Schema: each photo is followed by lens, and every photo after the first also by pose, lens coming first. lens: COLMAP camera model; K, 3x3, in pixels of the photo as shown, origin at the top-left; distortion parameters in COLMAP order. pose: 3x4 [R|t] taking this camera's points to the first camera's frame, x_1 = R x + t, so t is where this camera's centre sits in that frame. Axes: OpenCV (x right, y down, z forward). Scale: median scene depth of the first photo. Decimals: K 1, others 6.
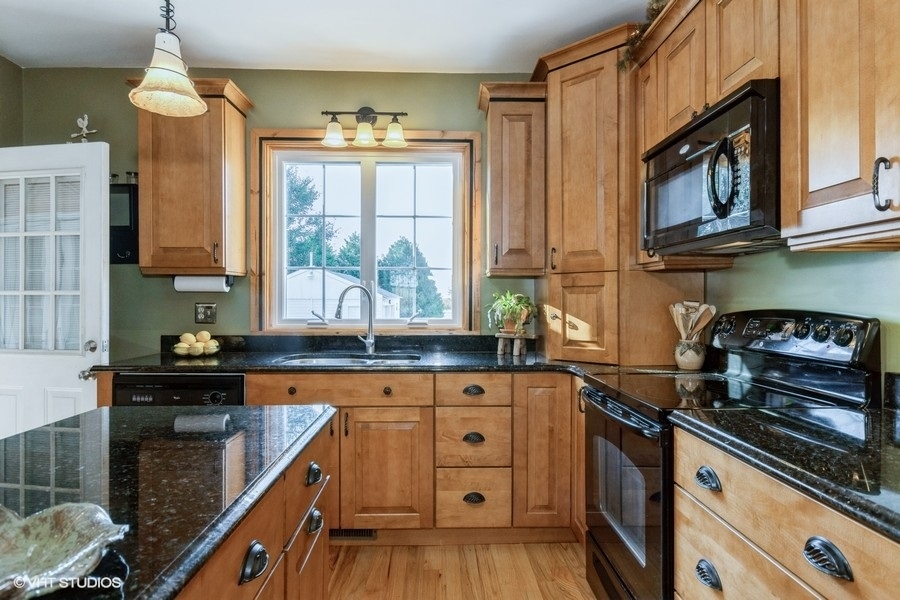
lens RADIAL K [[512.0, 0, 451.7], [0, 512.0, 304.2], [0, 0, 1]] dist [0.007489, -0.001755]
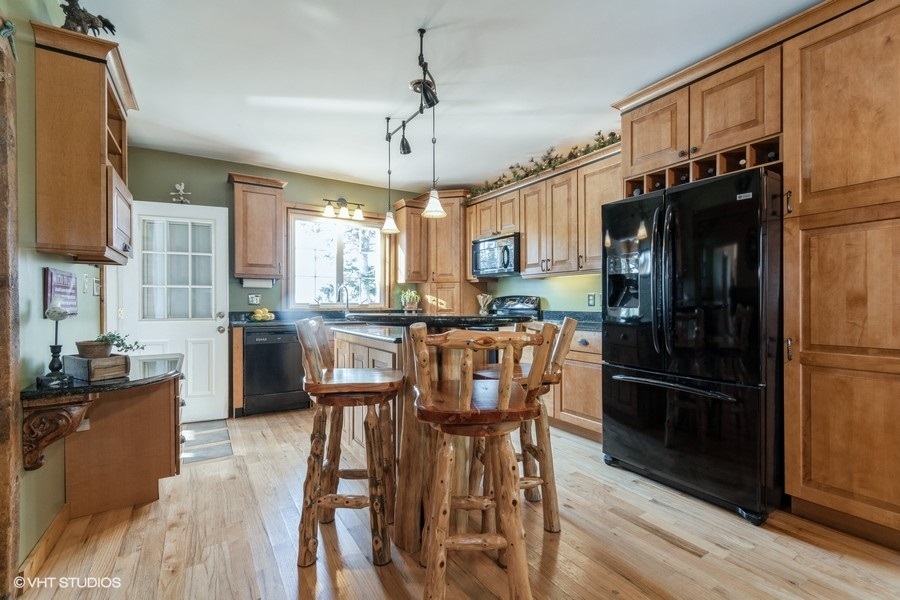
lens RADIAL K [[397.7, 0, 454.0], [0, 397.7, 299.5], [0, 0, 1]] dist [0.012948, -0.001652]
pose [[0.855449, 0.001339, 0.517885, -0.720590], [0.003544, 0.999958, -0.008439, 0.039669], [-0.517874, 0.009054, 0.855409, -0.693796]]
